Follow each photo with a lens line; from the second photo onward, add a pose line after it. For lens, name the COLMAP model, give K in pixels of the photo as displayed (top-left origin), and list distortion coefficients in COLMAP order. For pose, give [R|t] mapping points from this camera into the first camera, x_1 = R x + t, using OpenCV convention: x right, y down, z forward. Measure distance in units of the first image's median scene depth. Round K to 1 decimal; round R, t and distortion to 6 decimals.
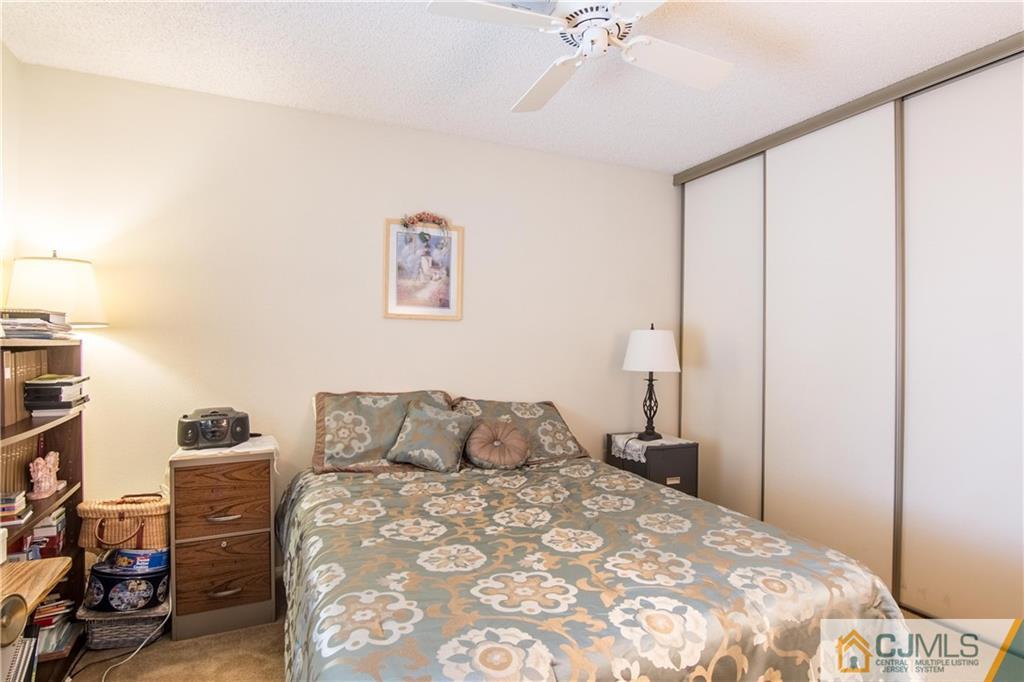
lens RADIAL K [[537.8, 0, 517.7], [0, 537.8, 345.5], [0, 0, 1]] dist [-0.006349, -0.007368]
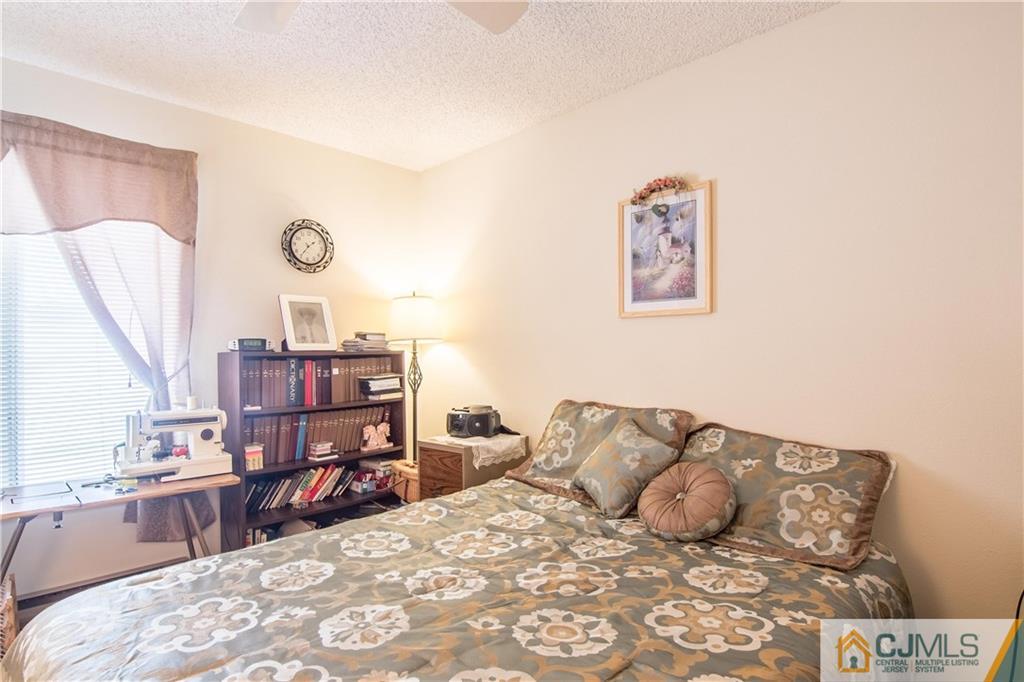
lens RADIAL K [[537.8, 0, 515.9], [0, 537.8, 344.5], [0, 0, 1]] dist [-0.006349, -0.007368]
pose [[0.345238, -0.020711, -0.938287, 0.490290], [0.015315, 0.999748, -0.016433, 0.002023], [0.938390, -0.008697, 0.345468, 0.547763]]
